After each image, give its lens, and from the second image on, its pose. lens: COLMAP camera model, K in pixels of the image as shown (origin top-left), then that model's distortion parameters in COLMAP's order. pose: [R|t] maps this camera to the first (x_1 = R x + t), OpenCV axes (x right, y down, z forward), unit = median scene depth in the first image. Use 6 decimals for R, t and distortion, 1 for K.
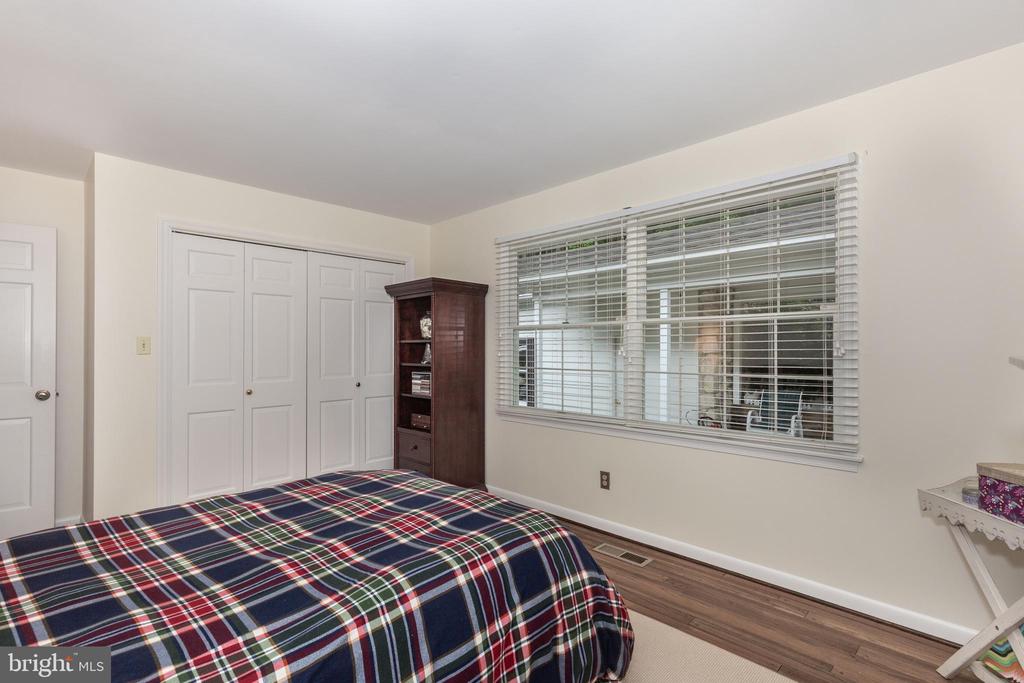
lens RADIAL K [[515.4, 0, 512.0], [0, 515.4, 341.5], [0, 0, 1]] dist [0.026879, 0.000006]
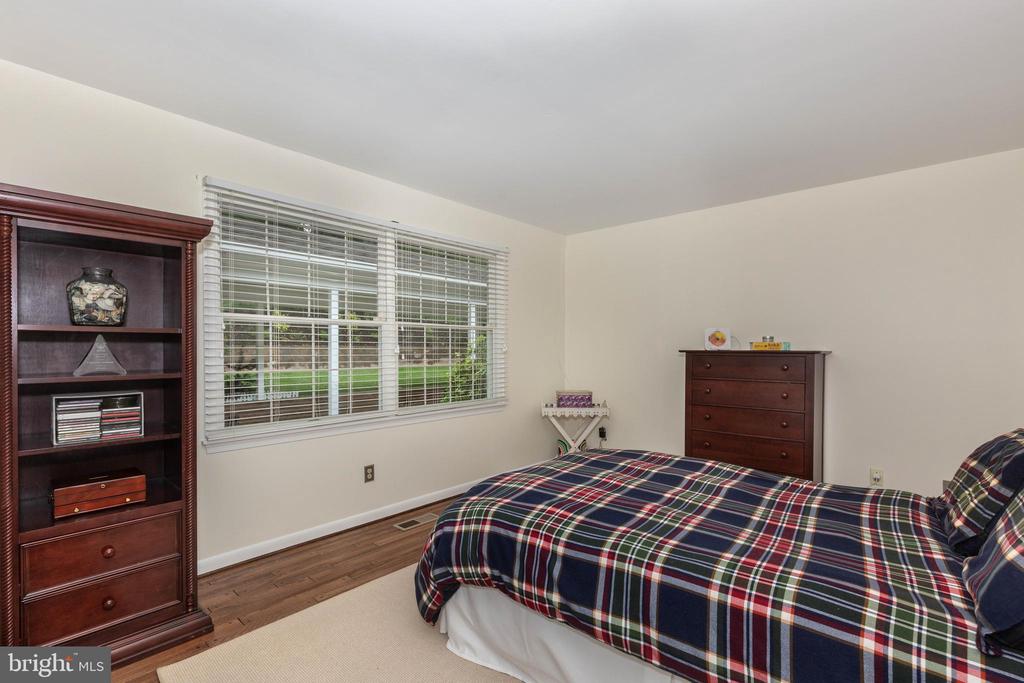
lens RADIAL K [[453.1, 0, 510.2], [0, 453.1, 354.7], [0, 0, 1]] dist [-0.018495, -0.000010]
pose [[-0.069860, -0.010605, 0.997500, -0.743161], [-0.014200, 0.999853, 0.009636, 0.016810], [-0.997456, -0.013491, -0.070000, 0.784203]]
